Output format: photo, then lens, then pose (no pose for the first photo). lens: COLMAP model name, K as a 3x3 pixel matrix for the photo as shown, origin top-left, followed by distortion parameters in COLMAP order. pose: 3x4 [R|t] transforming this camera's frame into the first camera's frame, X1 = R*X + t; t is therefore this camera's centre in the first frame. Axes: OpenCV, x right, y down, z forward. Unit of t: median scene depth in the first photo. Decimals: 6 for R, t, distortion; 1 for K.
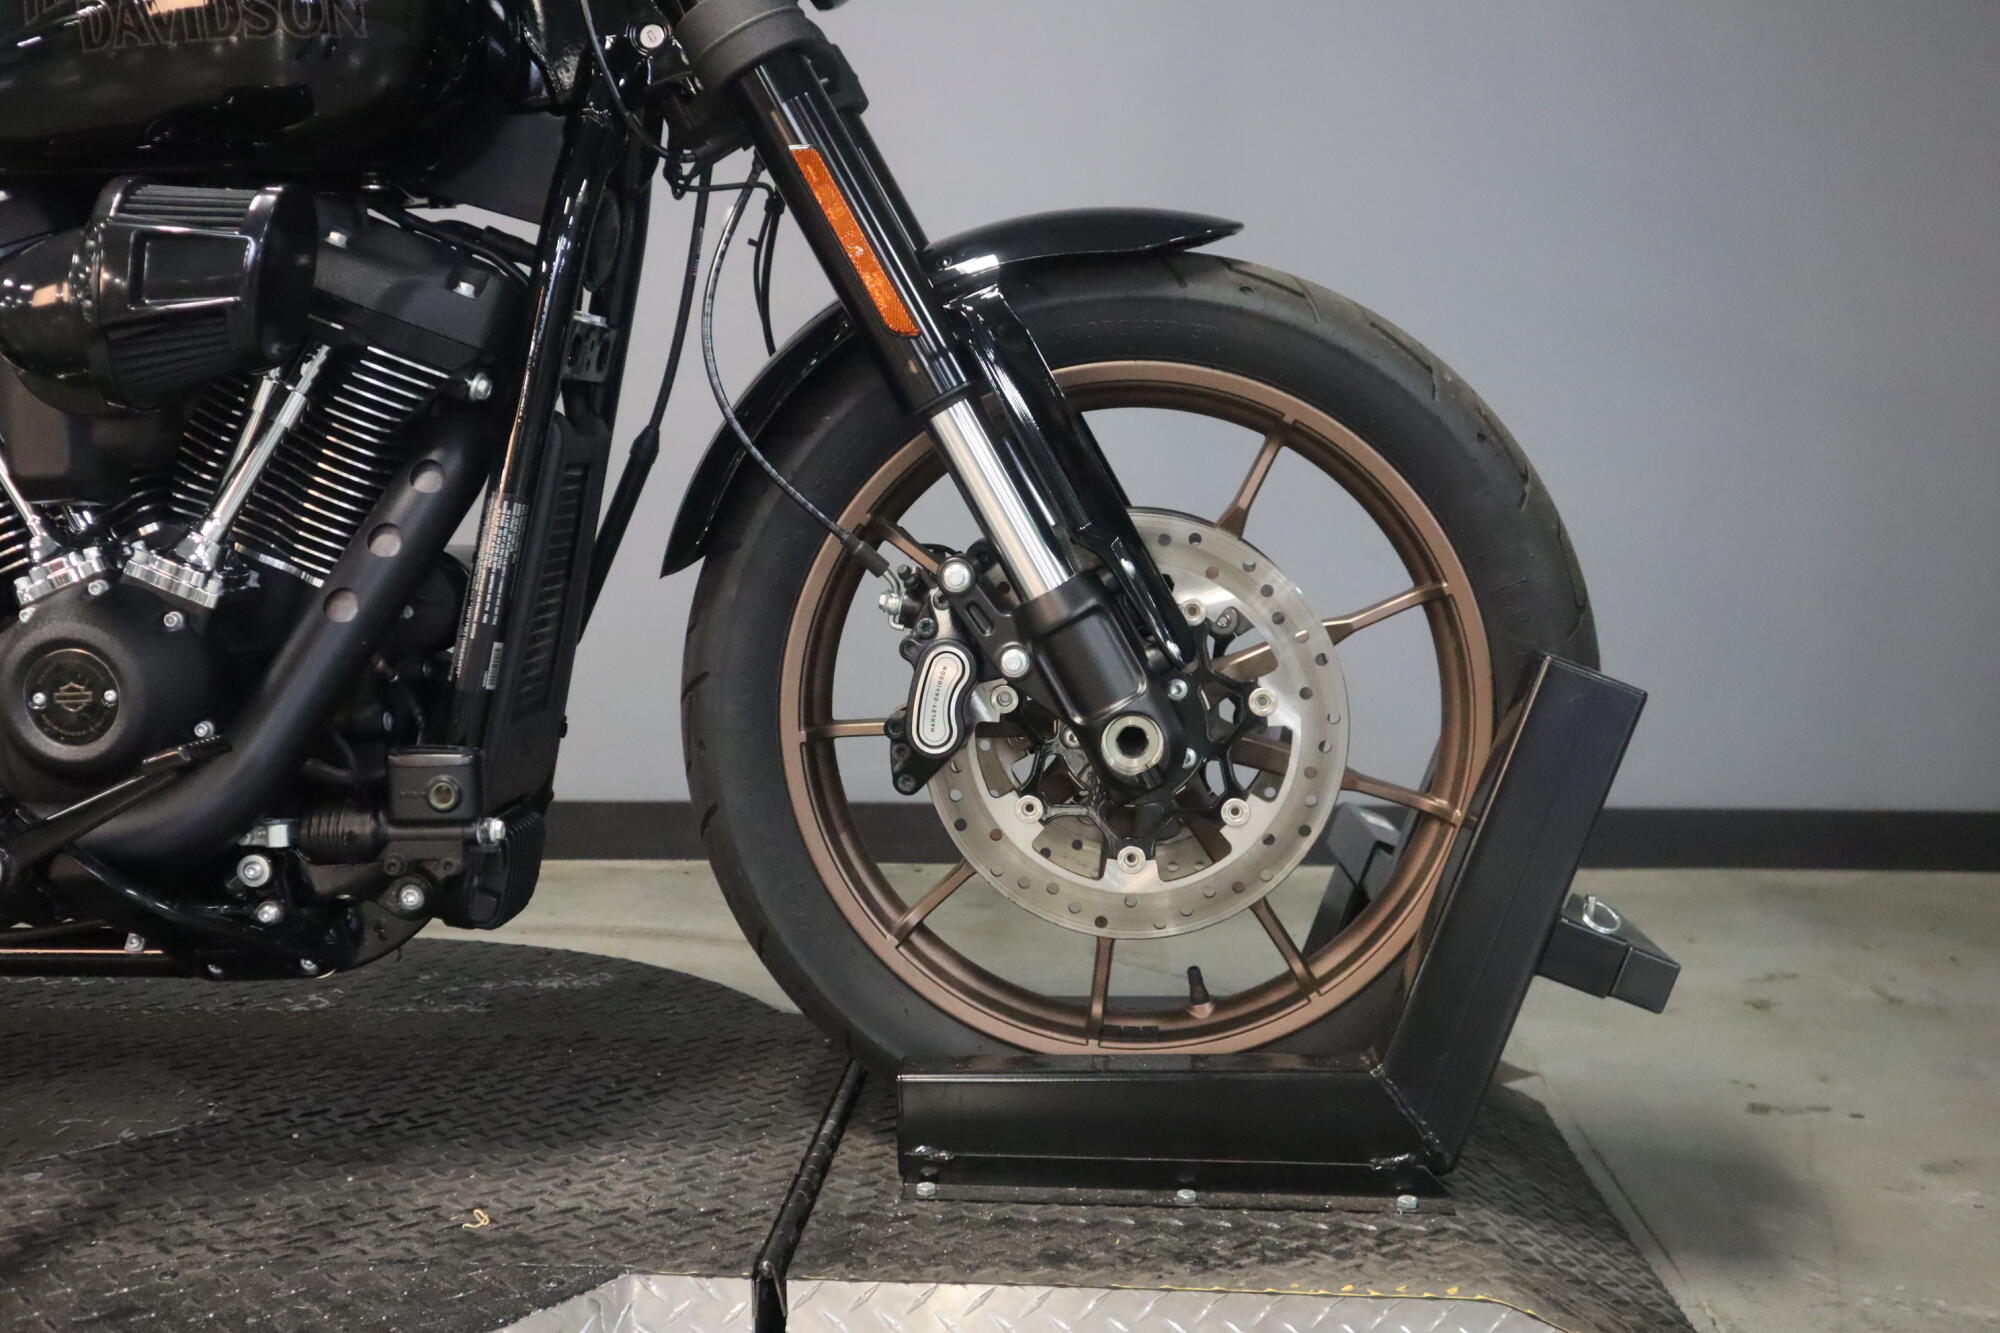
lens RADIAL K [[2047.0, 0, 995.0], [0, 2047.0, 673.3], [0, 0, 1]] dist [-0.026140, 0.087436]
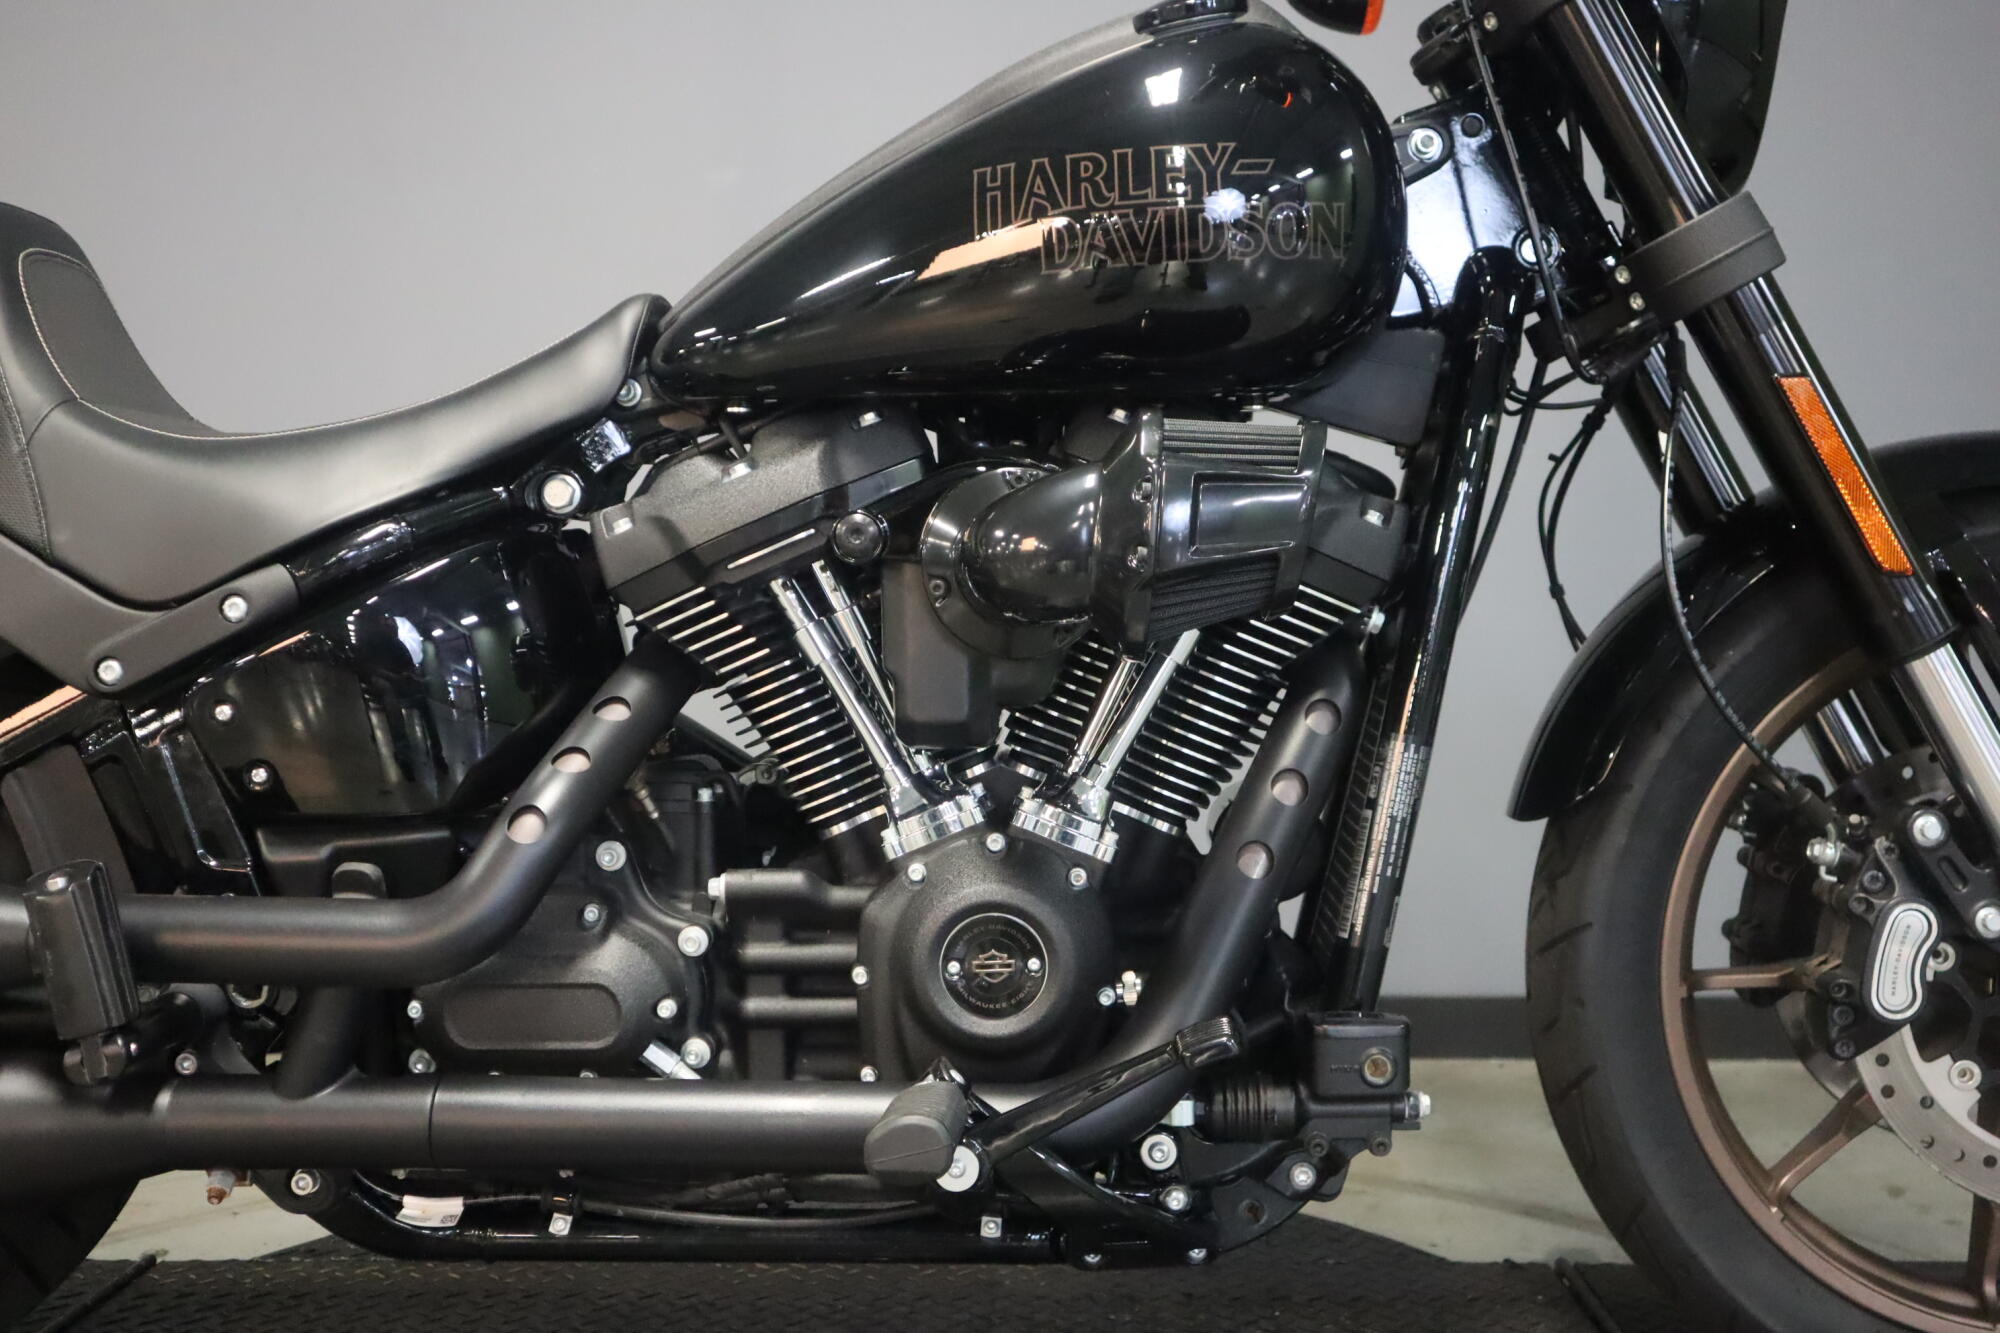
lens RADIAL K [[2047.0, 0, 995.0], [0, 2047.0, 673.3], [0, 0, 1]] dist [-0.026140, 0.087436]
pose [[0.999708, -0.000095, 0.024181, -0.451952], [0.001647, 0.997937, -0.064181, -0.057376], [-0.024125, 0.064202, 0.997645, 0.077411]]
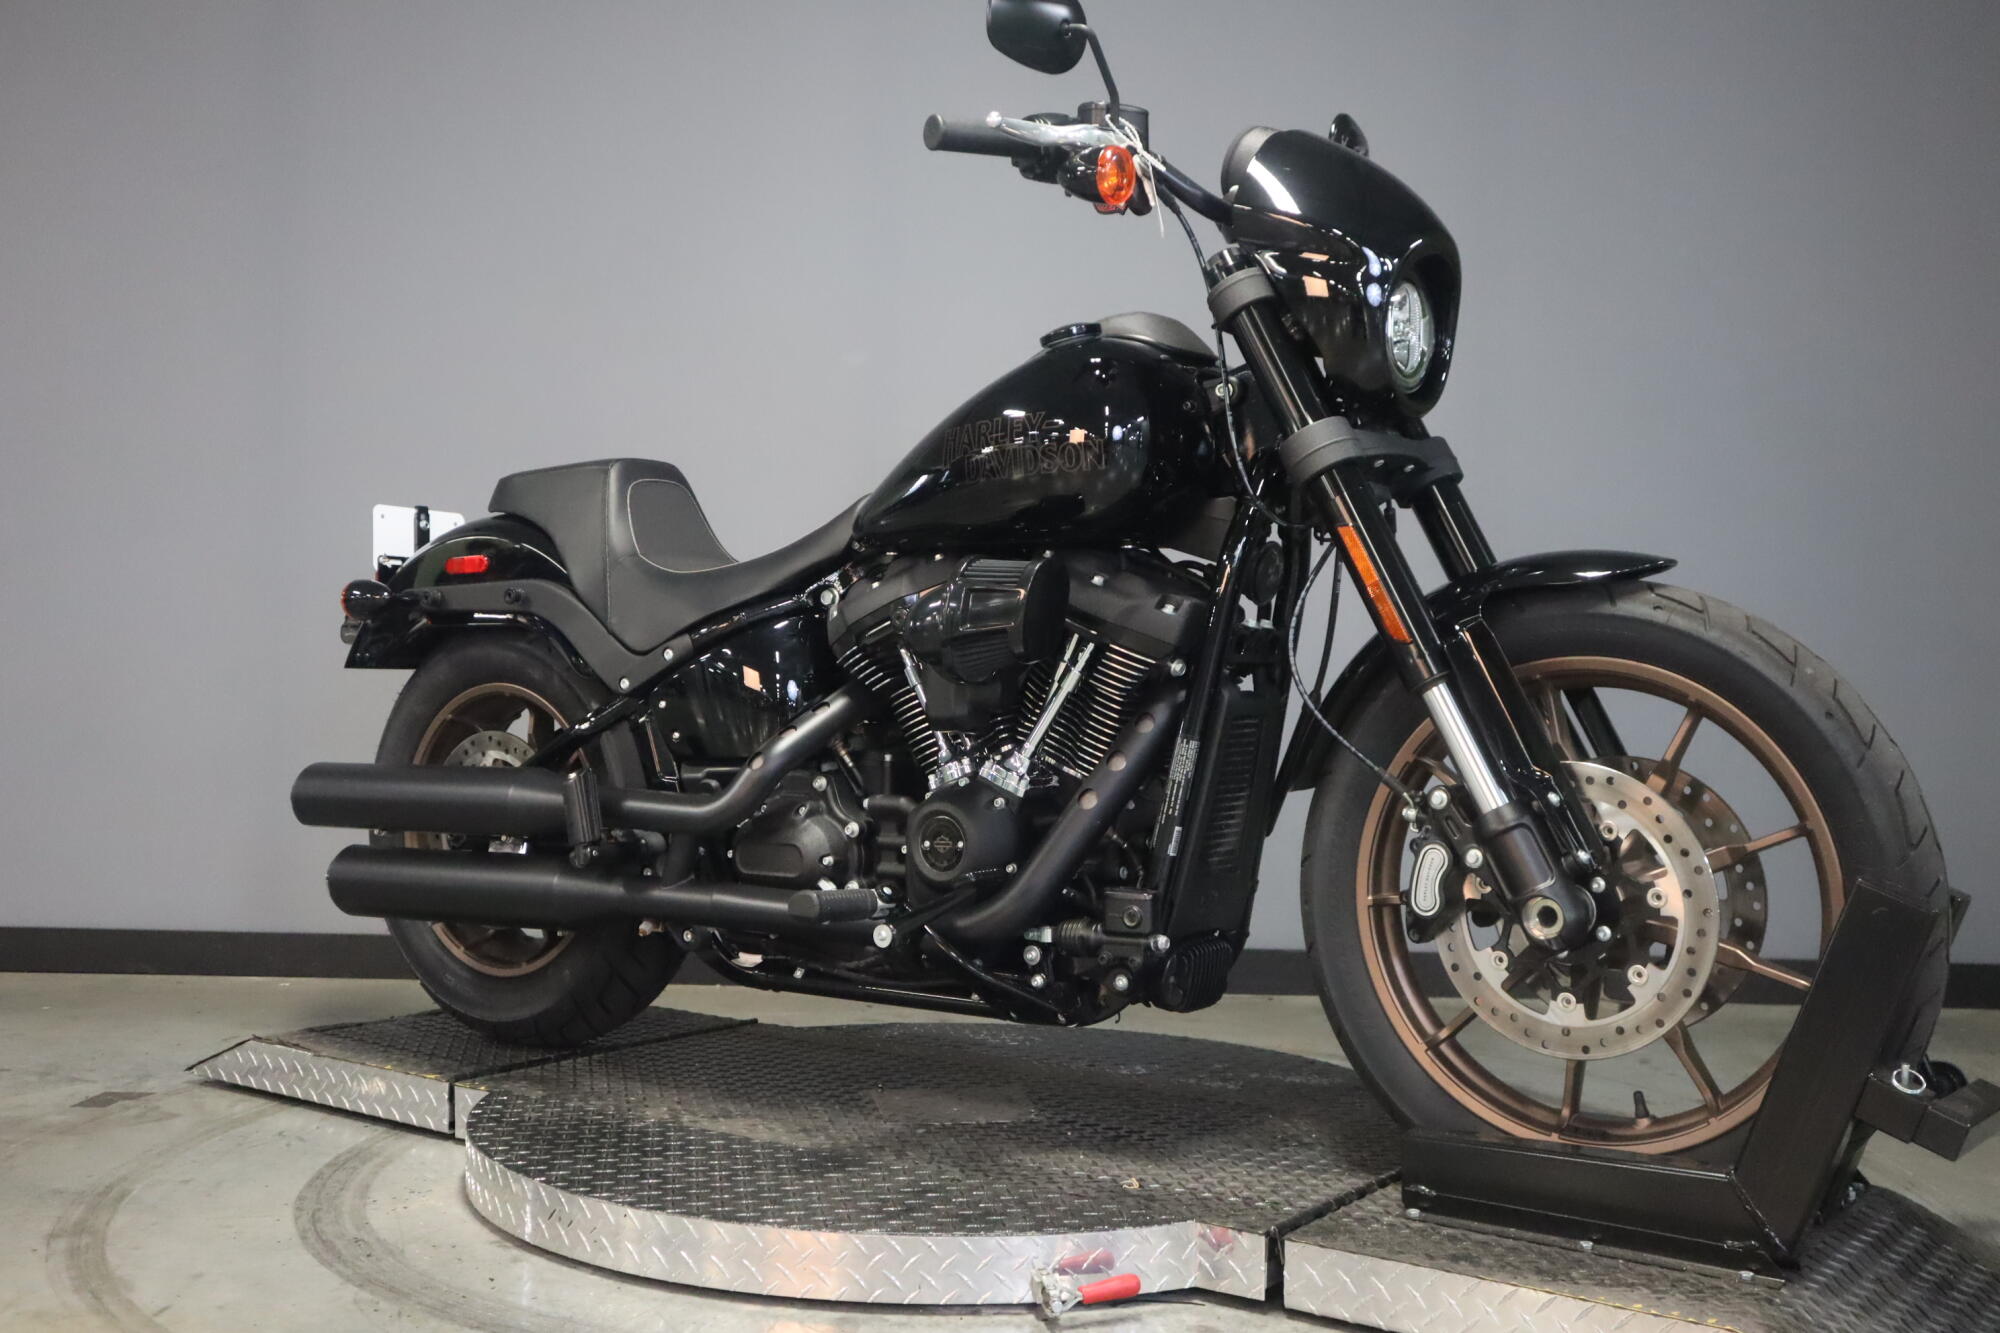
lens RADIAL K [[2047.0, 0, 995.0], [0, 2047.0, 673.3], [0, 0, 1]] dist [-0.026140, 0.087436]
pose [[0.846805, 0.014284, -0.531711, 0.492224], [-0.067962, 0.994351, -0.081525, 0.005961], [0.527543, 0.105172, 0.842993, -0.446073]]
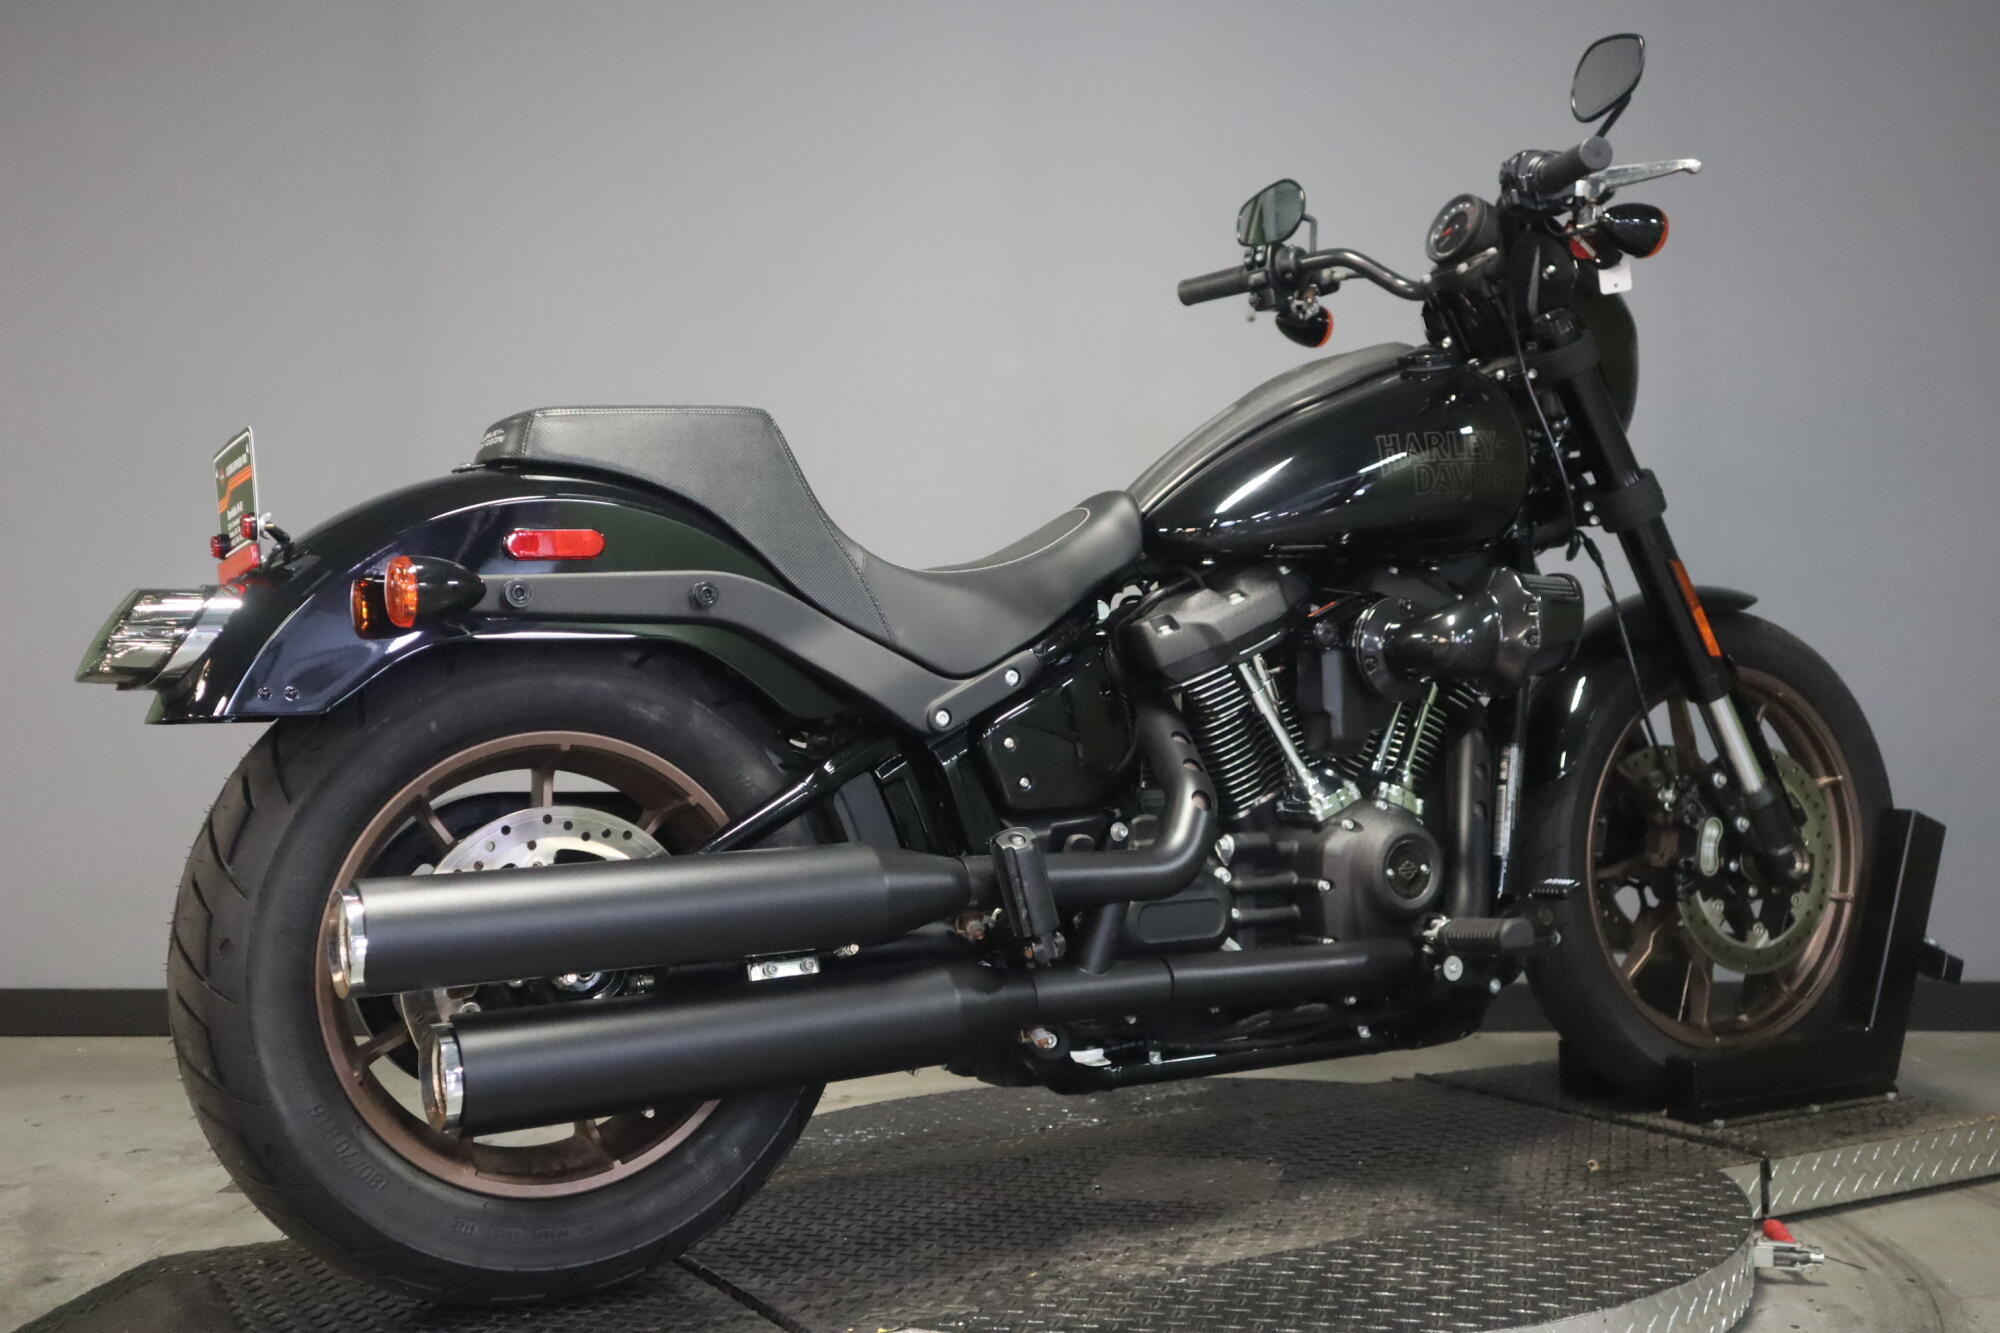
lens RADIAL K [[1975.6, 0, 1000.0], [0, 1975.6, 666.5], [0, 0, 1]] dist [-0.087087, 0.006631]
pose [[0.844844, 0.000370, 0.535012, -1.512709], [0.078576, 0.989070, -0.124764, 0.020212], [-0.529210, 0.147446, 0.835581, -0.171091]]
